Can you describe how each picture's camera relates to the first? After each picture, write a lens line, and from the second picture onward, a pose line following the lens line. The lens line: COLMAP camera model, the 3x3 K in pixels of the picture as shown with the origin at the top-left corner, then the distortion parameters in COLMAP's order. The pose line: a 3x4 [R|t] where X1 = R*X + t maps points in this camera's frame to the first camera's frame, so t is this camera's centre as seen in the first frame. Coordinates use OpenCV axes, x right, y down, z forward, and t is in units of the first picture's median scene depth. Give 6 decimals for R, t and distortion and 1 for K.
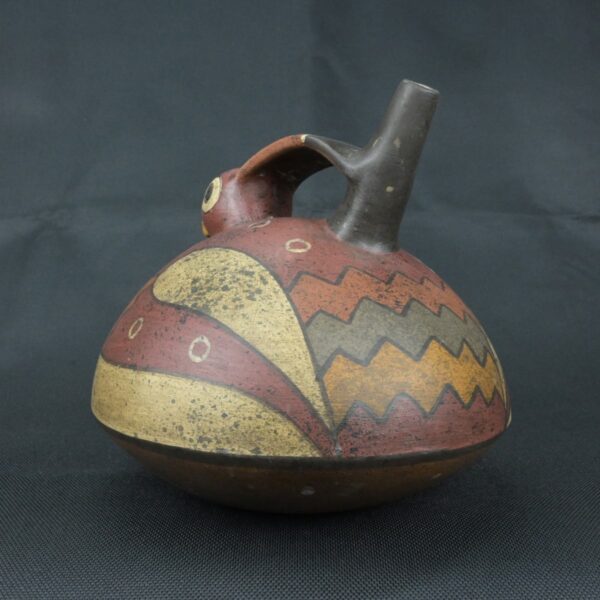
lens RADIAL K [[620.6, 0, 300.0], [0, 620.6, 300.0], [0, 0, 1]] dist [0.007862, -0.006954]
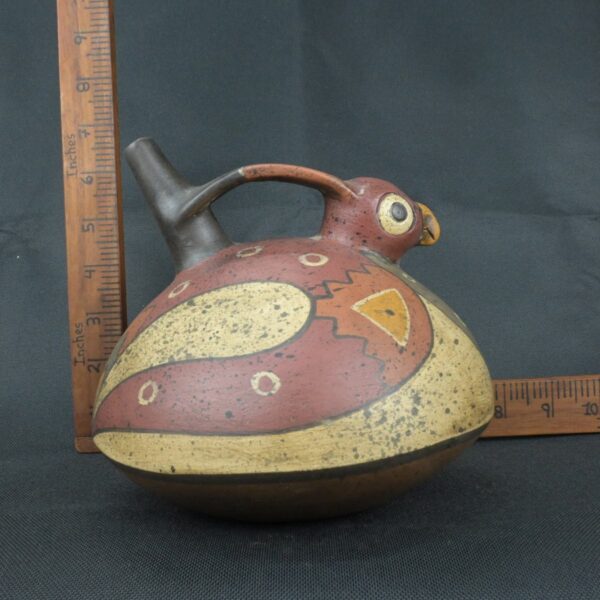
lens RADIAL K [[695.5, 0, 300.0], [0, 695.5, 300.0], [0, 0, 1]] dist [0.000035, -0.005462]
pose [[-0.614323, 0.063058, -0.786531, 1.230340], [-0.006601, 0.996356, 0.085036, -0.172977], [0.789027, 0.057432, -0.611668, 2.356274]]
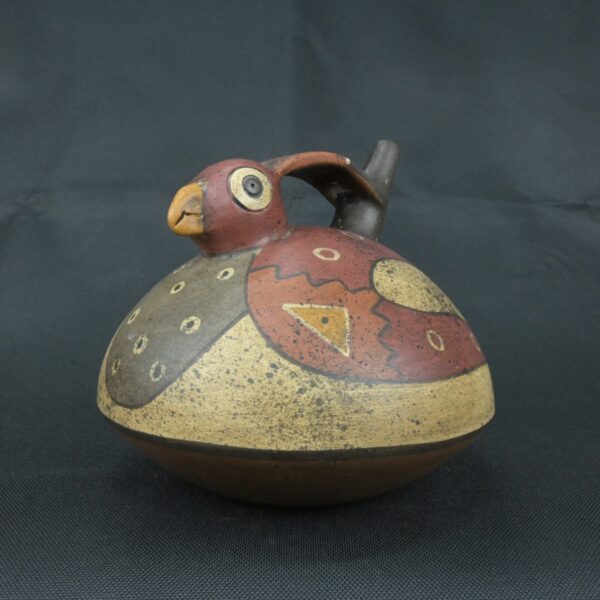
lens RADIAL K [[620.6, 0, 300.0], [0, 620.6, 300.0], [0, 0, 1]] dist [0.007862, -0.006954]
pose [[-0.040624, -0.094230, 0.994721, -1.437824], [0.035982, 0.994759, 0.095703, -0.146079], [-0.998526, 0.039680, -0.037020, 1.417371]]
